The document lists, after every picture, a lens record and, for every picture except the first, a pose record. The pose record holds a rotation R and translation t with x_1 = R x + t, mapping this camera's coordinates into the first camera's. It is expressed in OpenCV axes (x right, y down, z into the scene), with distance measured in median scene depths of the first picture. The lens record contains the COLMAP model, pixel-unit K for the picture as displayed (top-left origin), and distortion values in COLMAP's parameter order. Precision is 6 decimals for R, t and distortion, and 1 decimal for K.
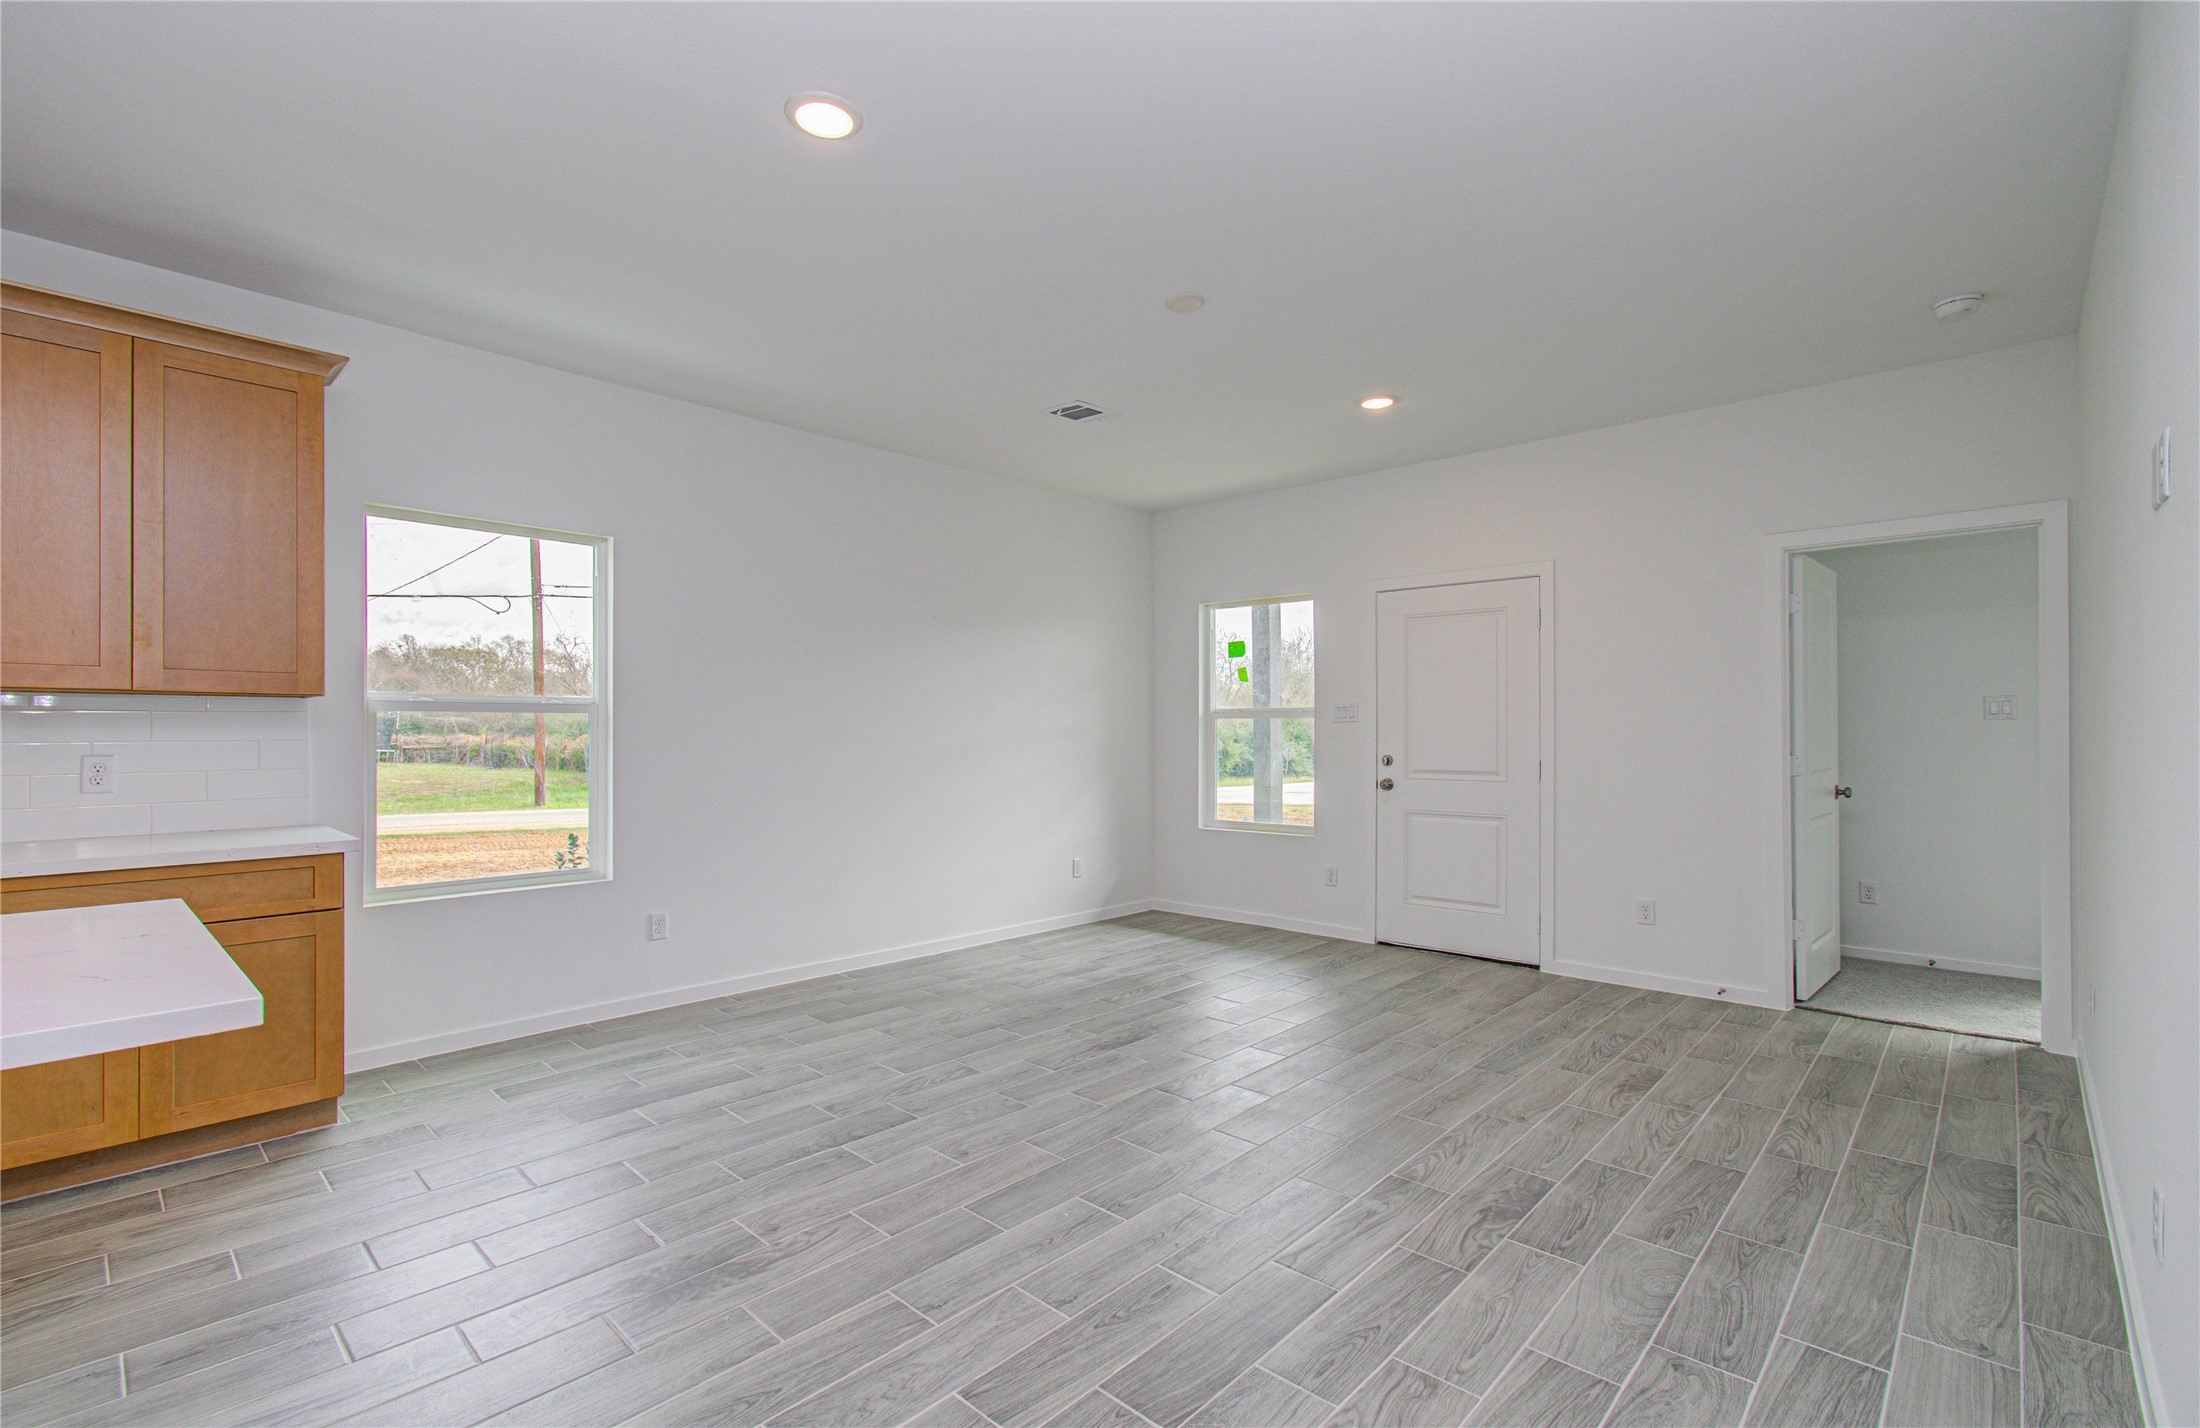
lens RADIAL K [[982.6, 0, 1094.6], [0, 982.6, 735.4], [0, 0, 1]] dist [-0.004815, -0.000013]
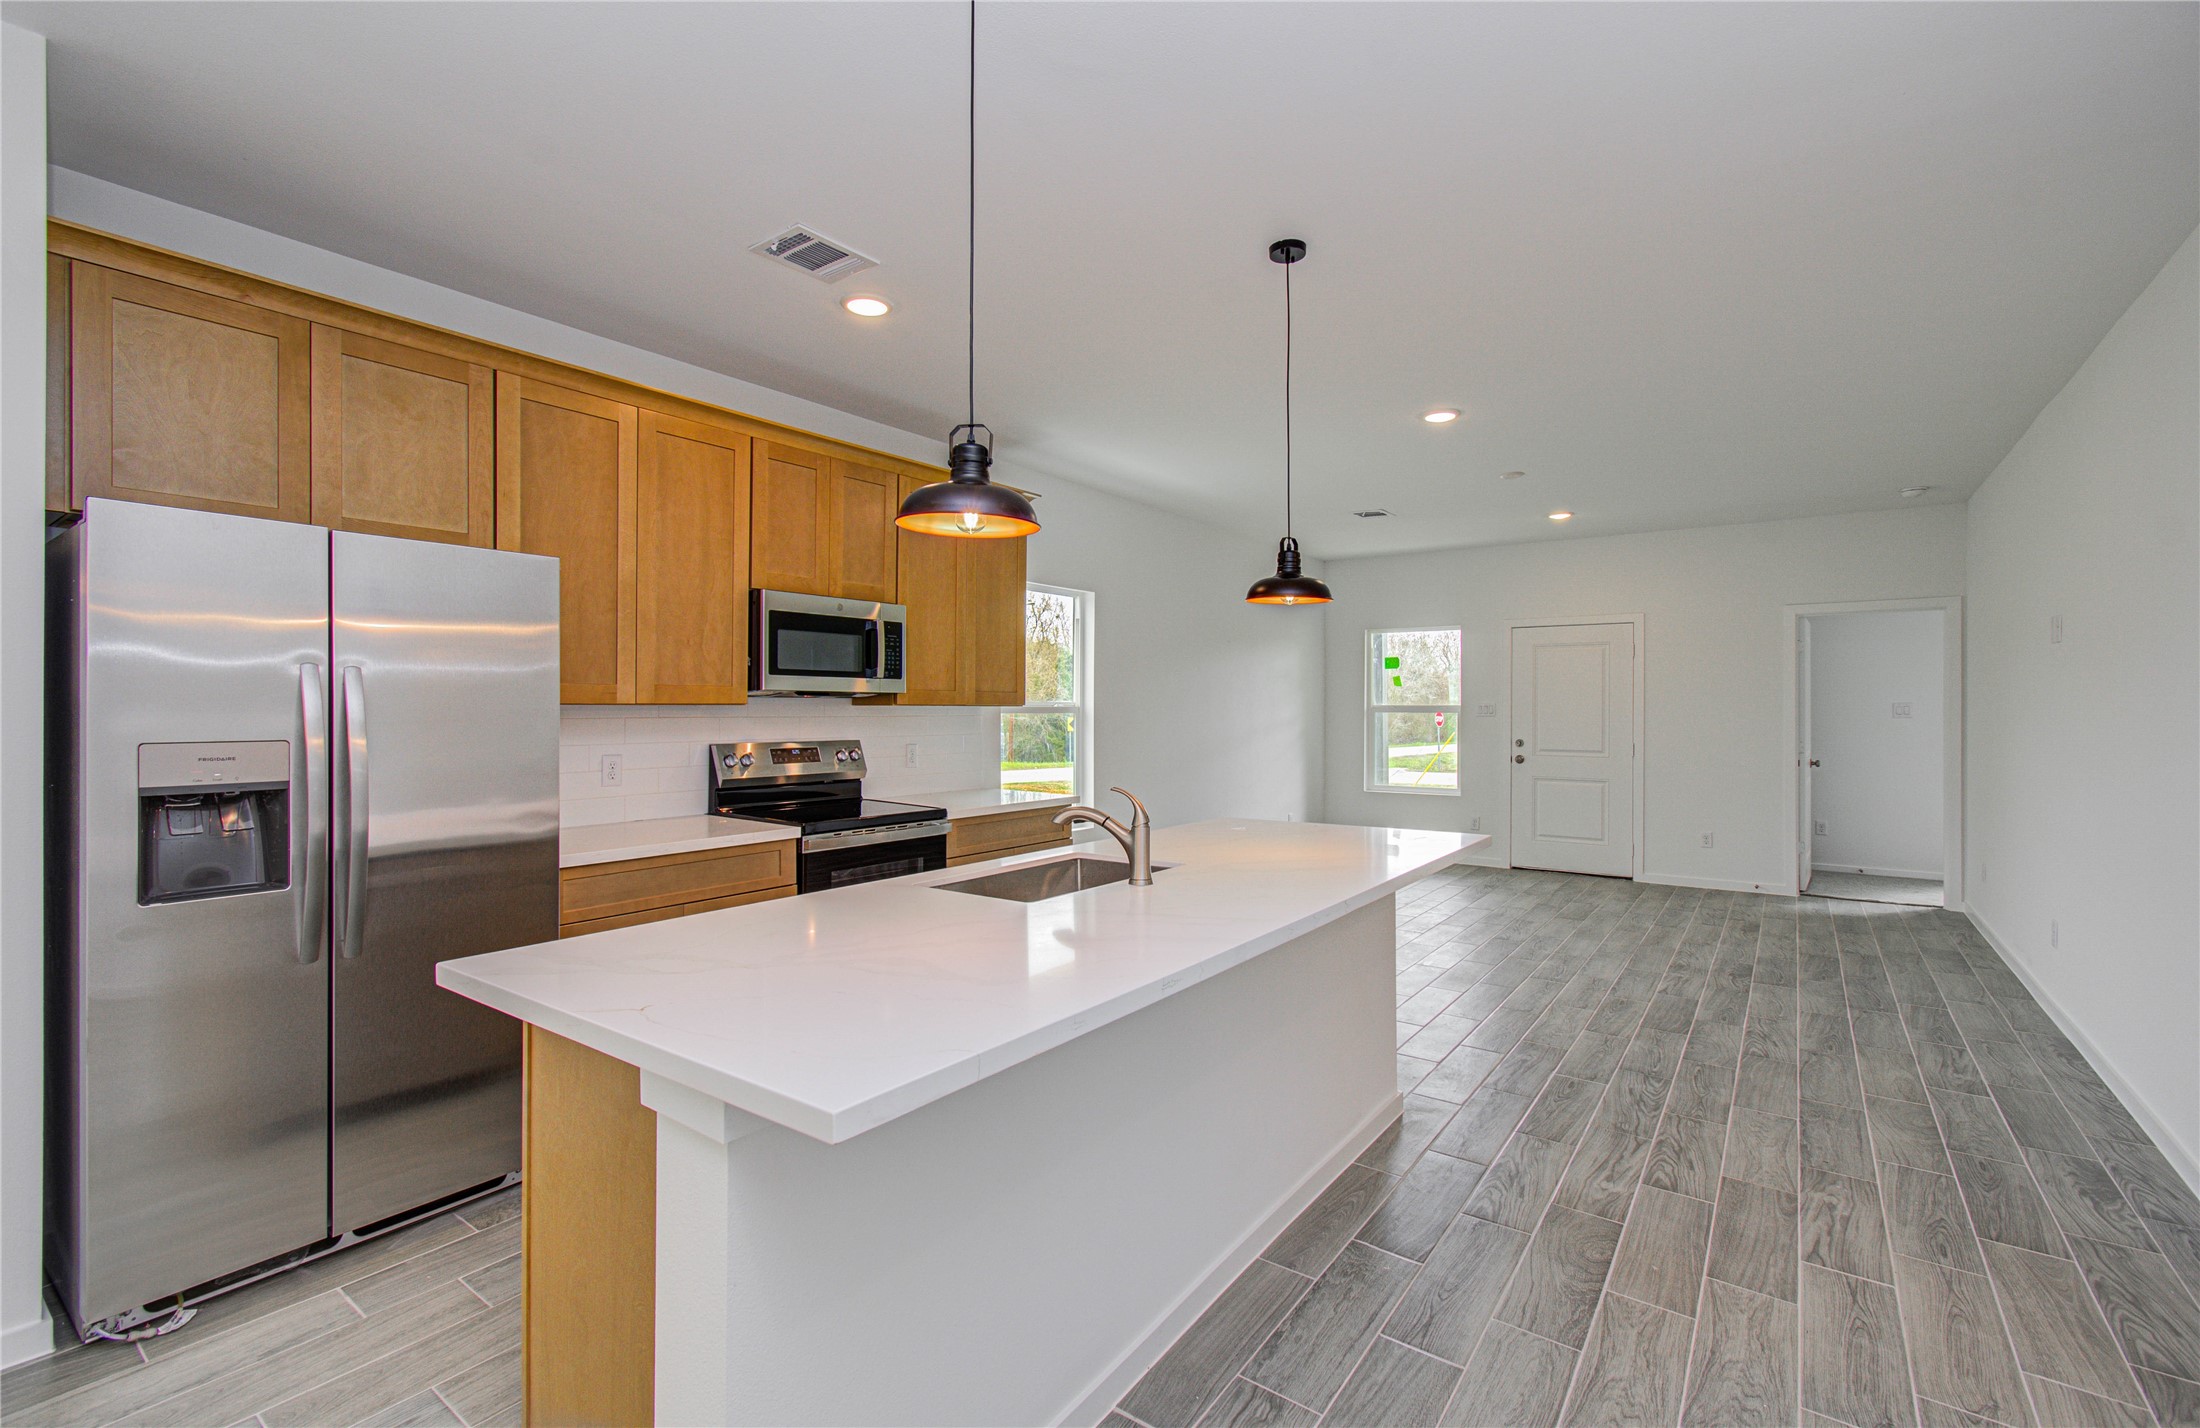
lens RADIAL K [[961.2, 0, 1100.0], [0, 961.2, 714.0], [0, 0, 1]] dist [-0.006258, -0.001044]
pose [[0.992434, 0.003315, 0.122737, -0.804089], [-0.003449, 0.999994, 0.000875, -0.027389], [-0.122734, -0.001292, 0.992439, -0.551418]]
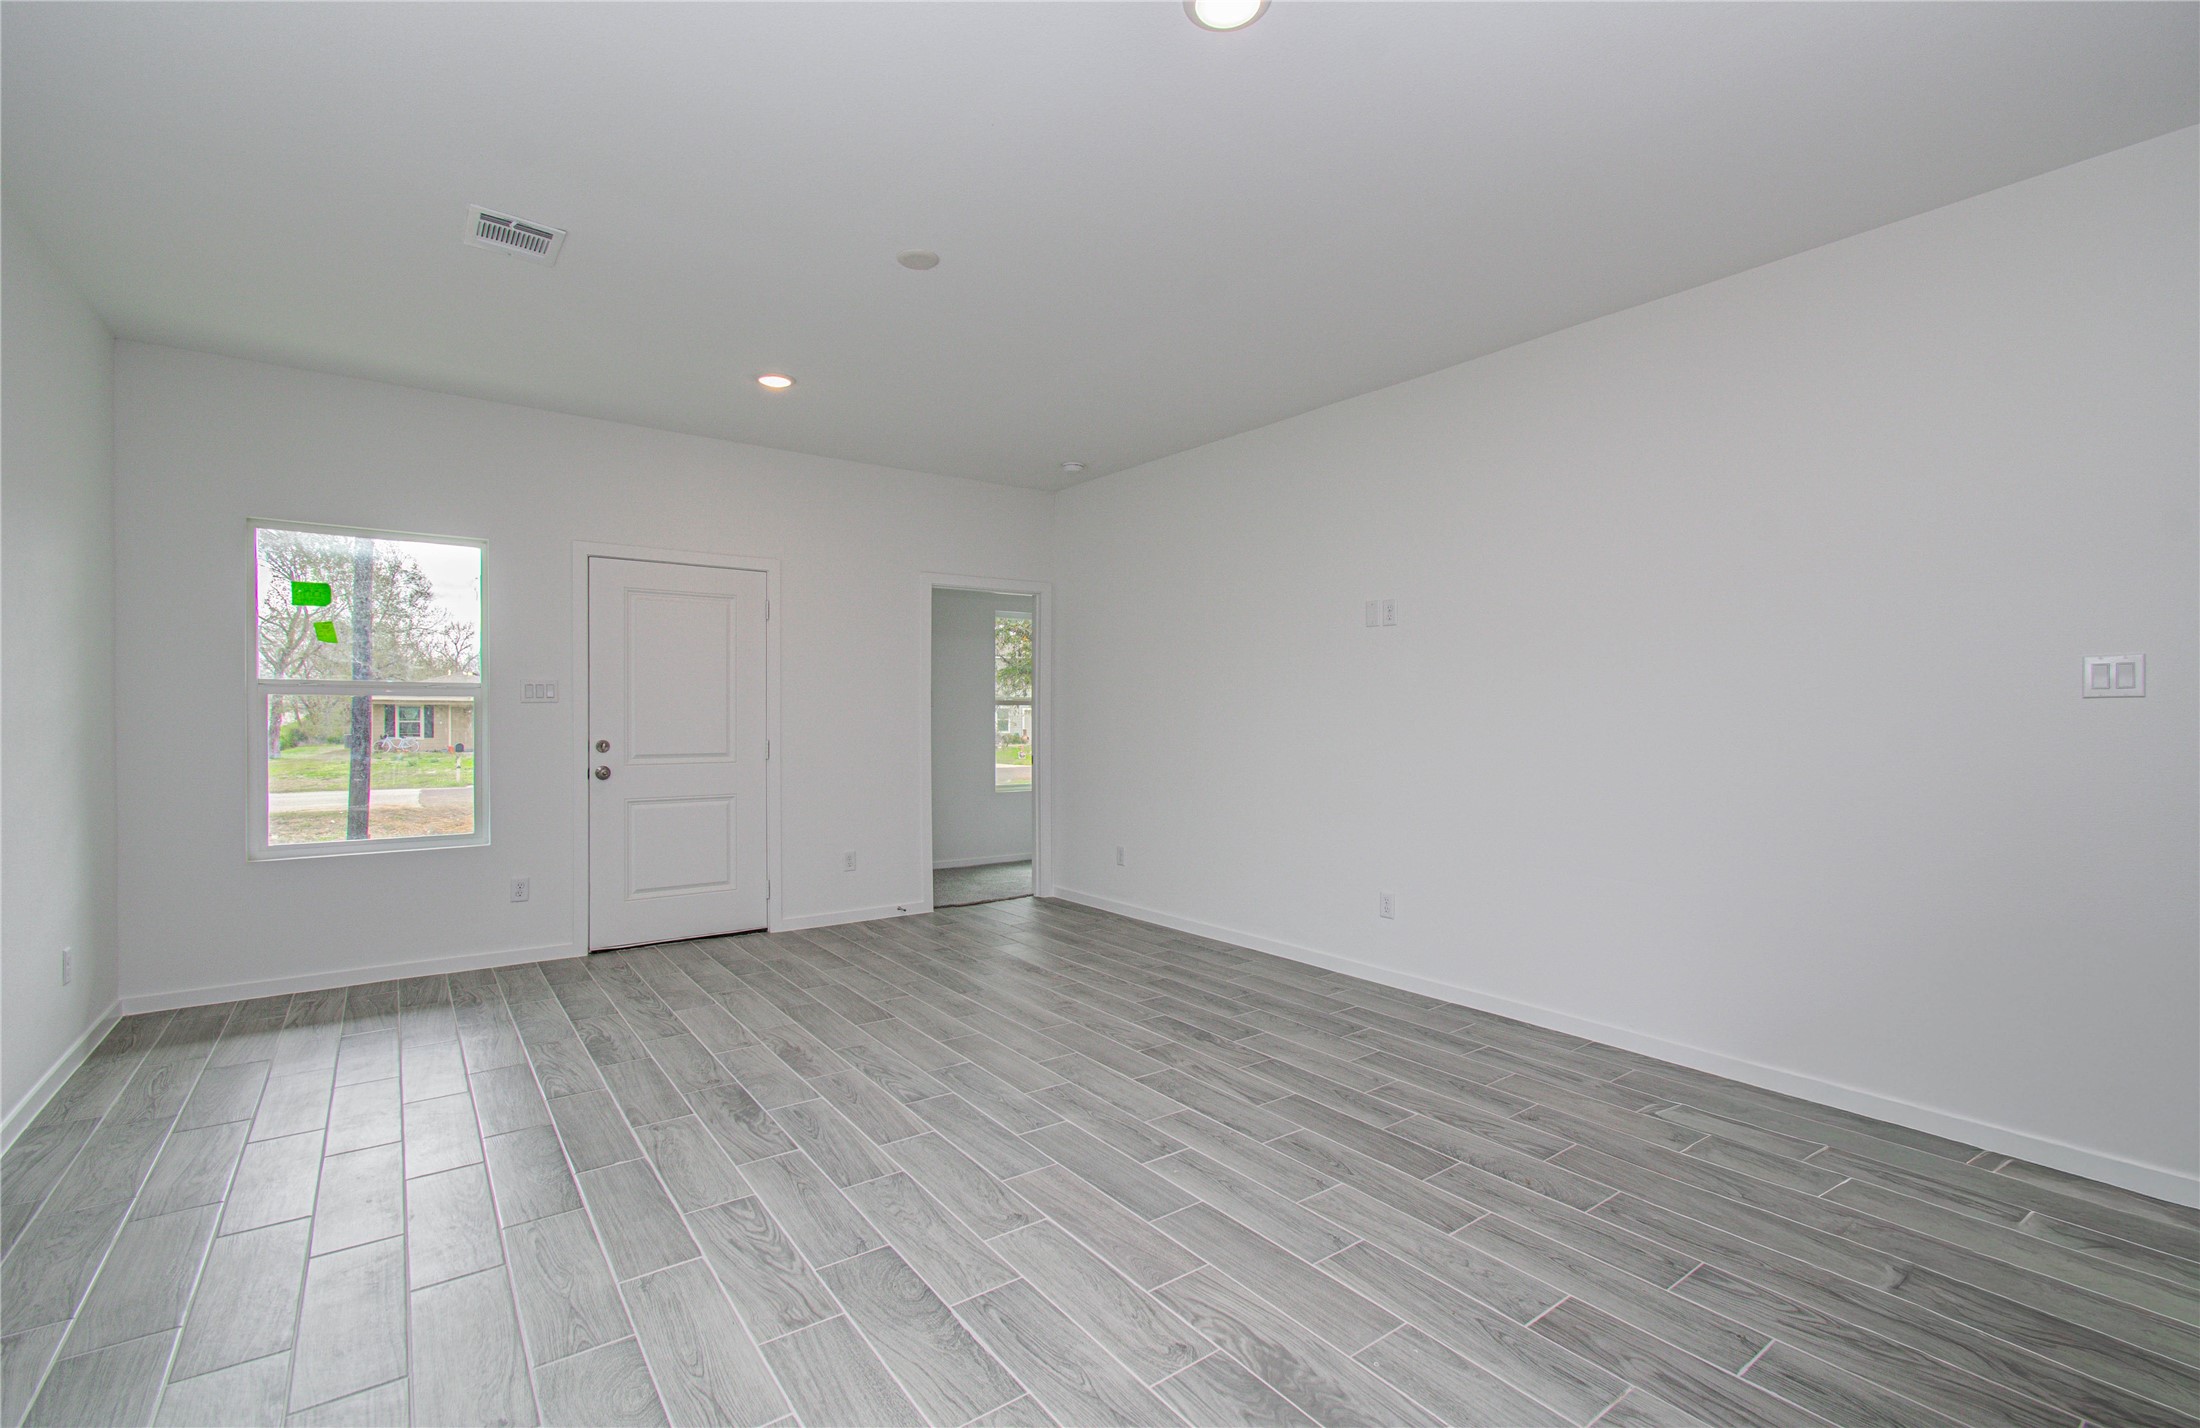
lens RADIAL K [[951.7, 0, 1095.1], [0, 951.7, 722.9], [0, 0, 1]] dist [-0.007198, -0.000624]
pose [[0.179162, -0.007767, 0.983789, -0.762206], [0.001243, 0.999970, 0.007668, -0.003305], [-0.983819, -0.000151, 0.179166, 0.654259]]
